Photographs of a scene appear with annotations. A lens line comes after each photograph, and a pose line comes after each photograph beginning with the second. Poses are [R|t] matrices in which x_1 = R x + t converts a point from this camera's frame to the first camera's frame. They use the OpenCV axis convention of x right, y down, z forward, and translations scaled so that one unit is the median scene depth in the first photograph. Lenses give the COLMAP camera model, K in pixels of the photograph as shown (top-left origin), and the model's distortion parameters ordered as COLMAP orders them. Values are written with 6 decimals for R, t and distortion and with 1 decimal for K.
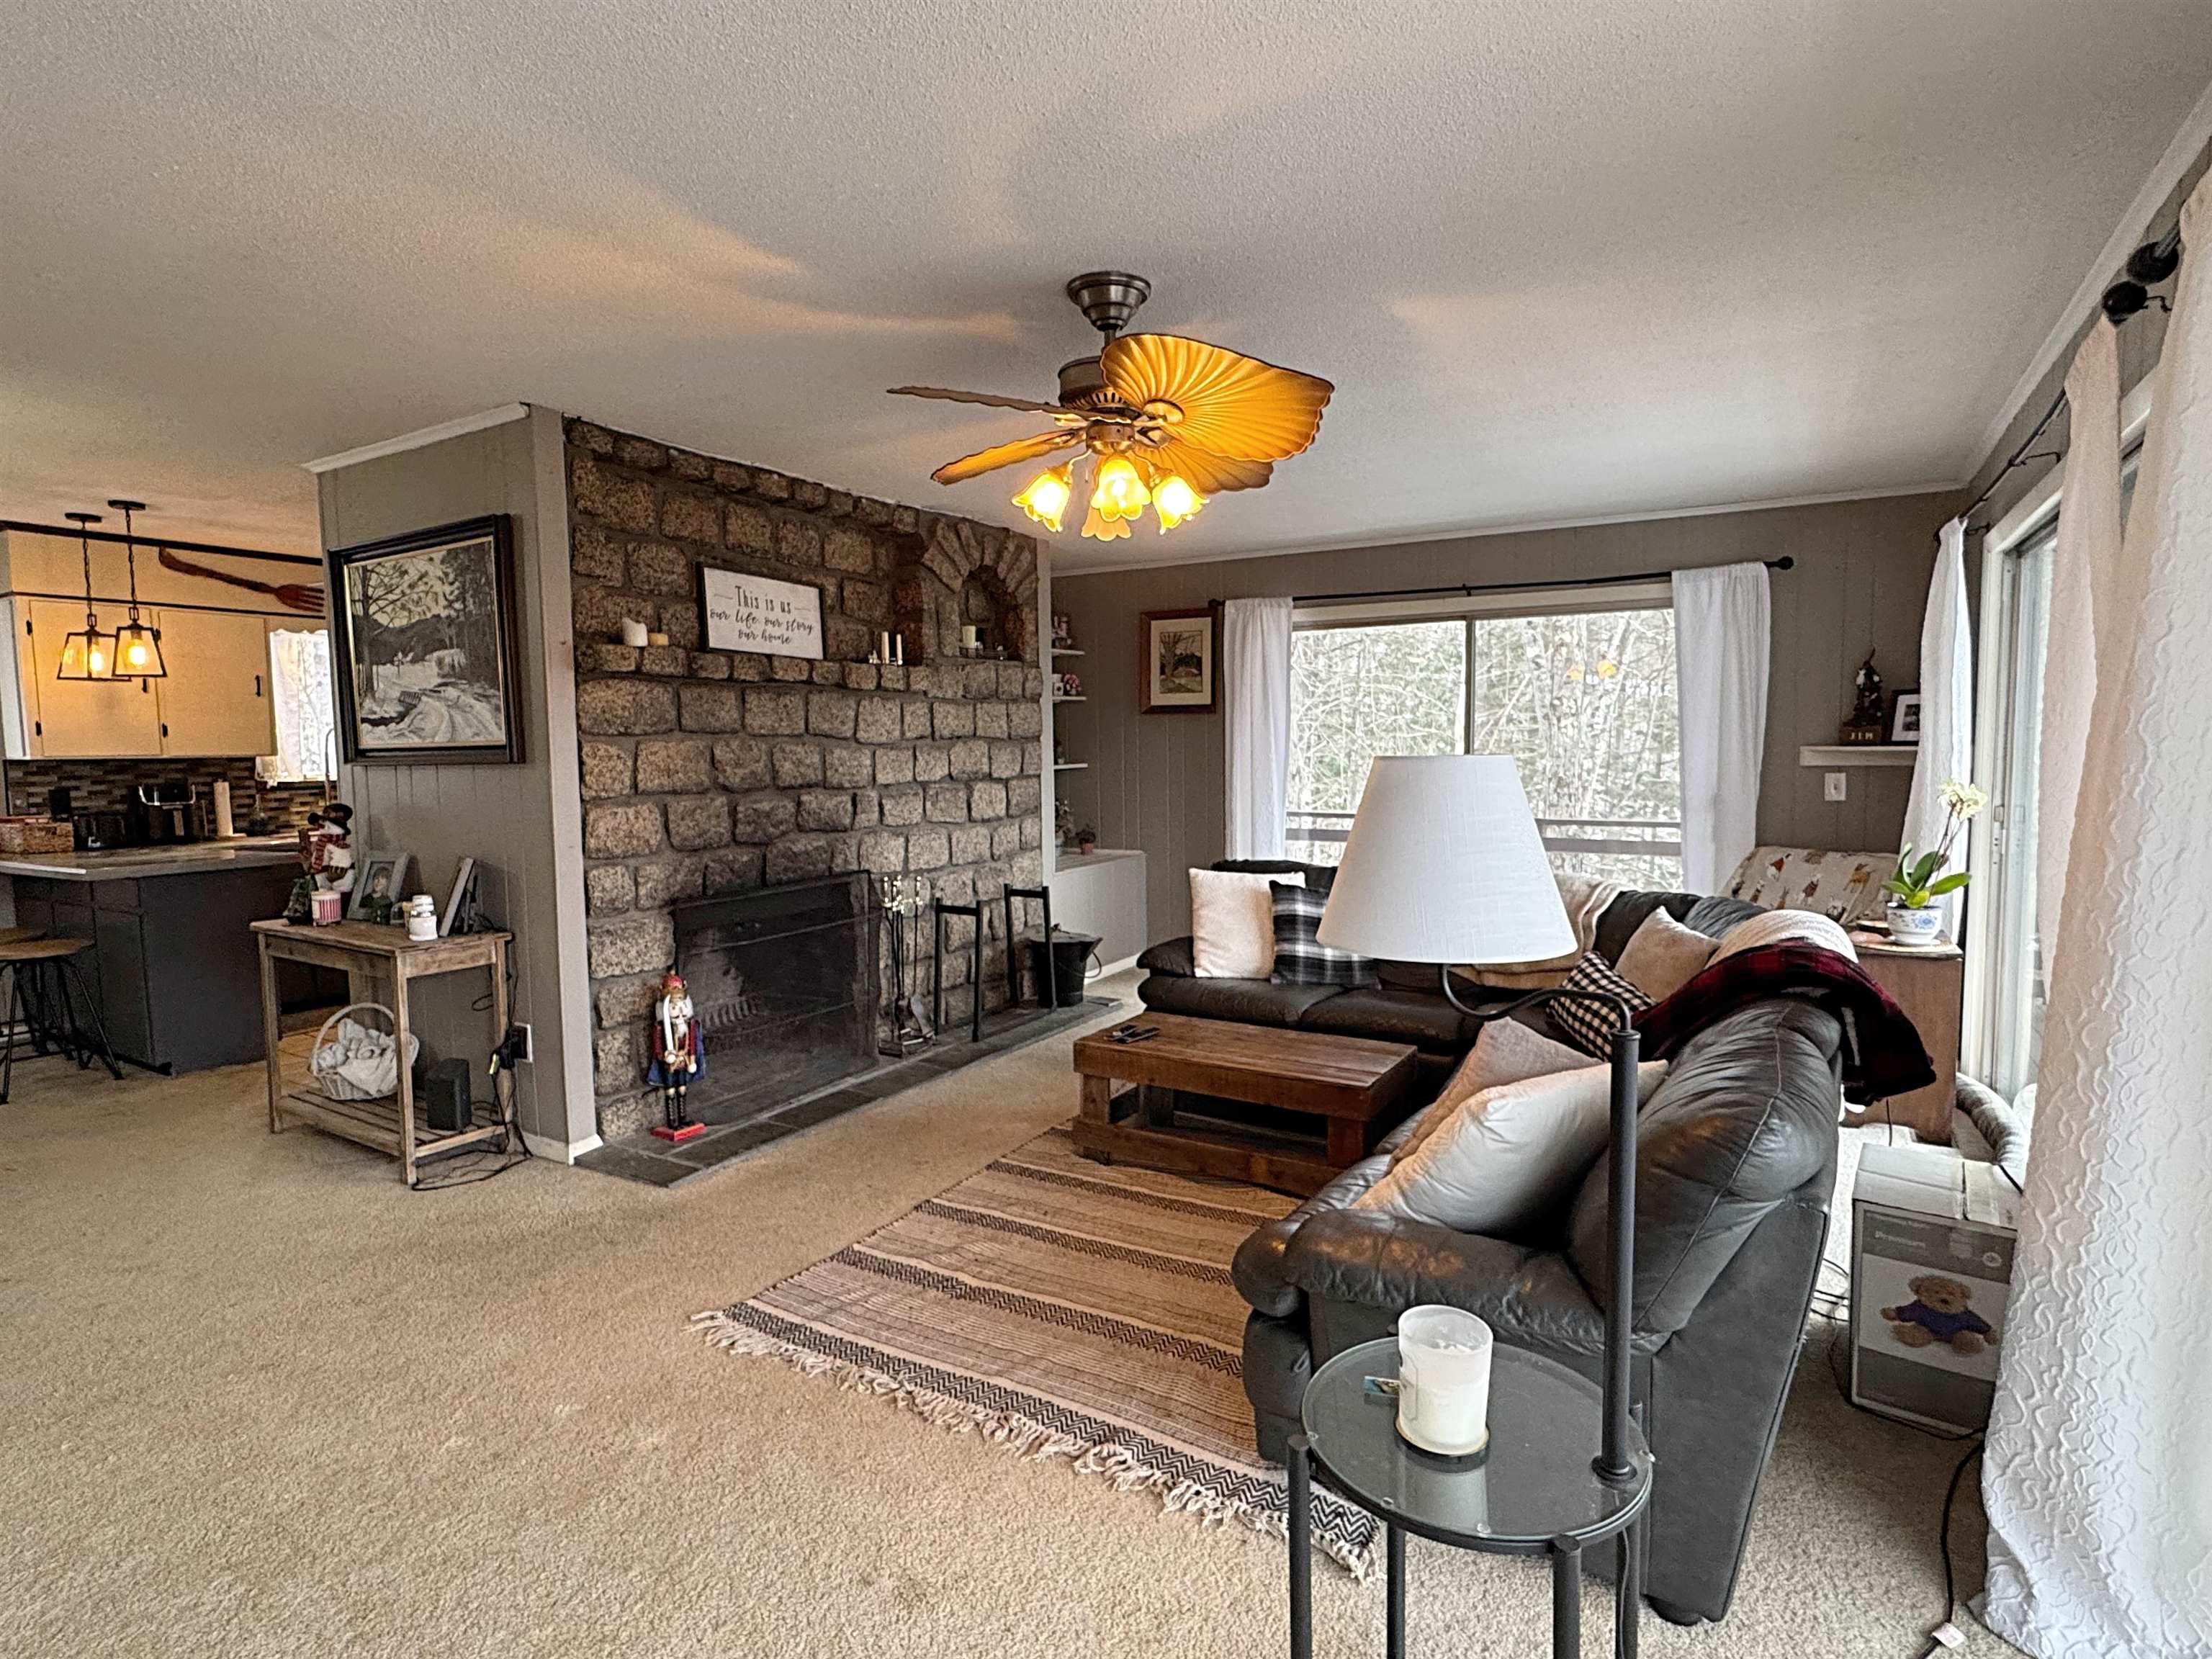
lens RADIAL K [[1116.4, 0, 1106.6], [0, 1116.4, 829.0], [0, 0, 1]] dist [-0.002776, -0.000621]
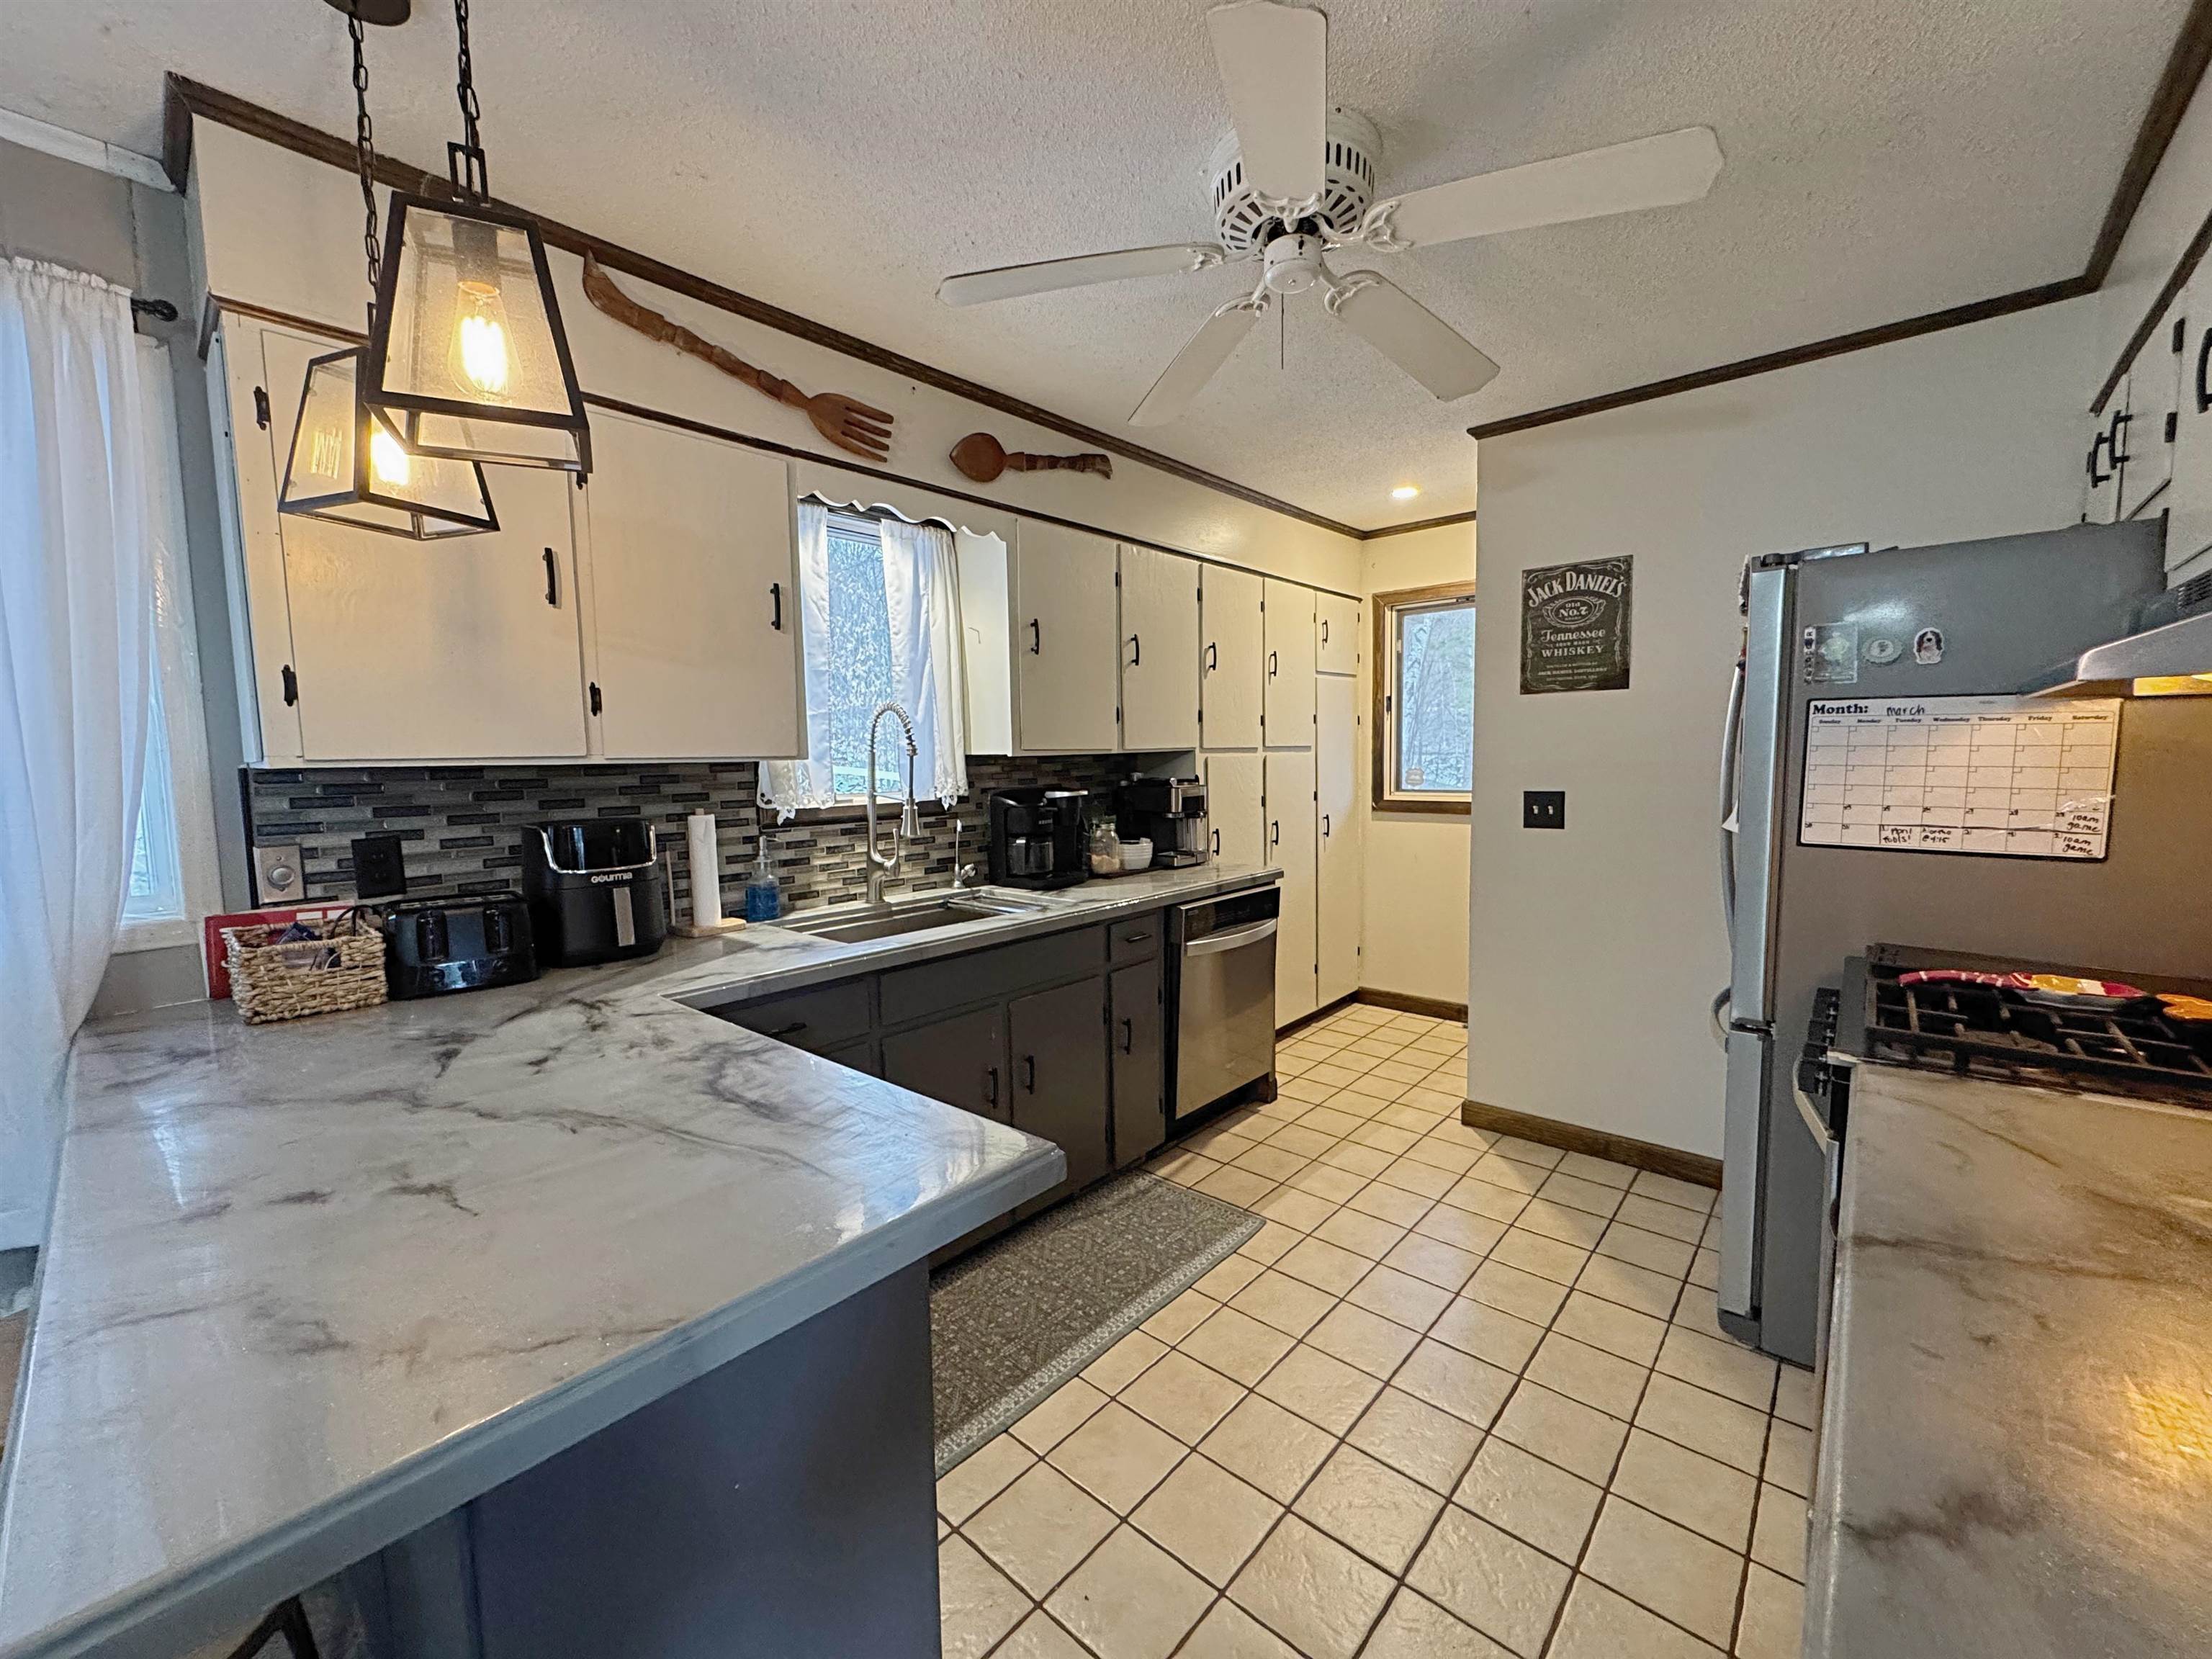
lens RADIAL K [[874.0, 0, 1107.1], [0, 874.0, 829.6], [0, 0, 1]] dist [-0.004204, -0.000967]
pose [[0.982685, 0.015599, -0.184624, -0.562637], [-0.012744, 0.999780, 0.016640, -0.044522], [0.184843, -0.013999, 0.982668, 0.673352]]
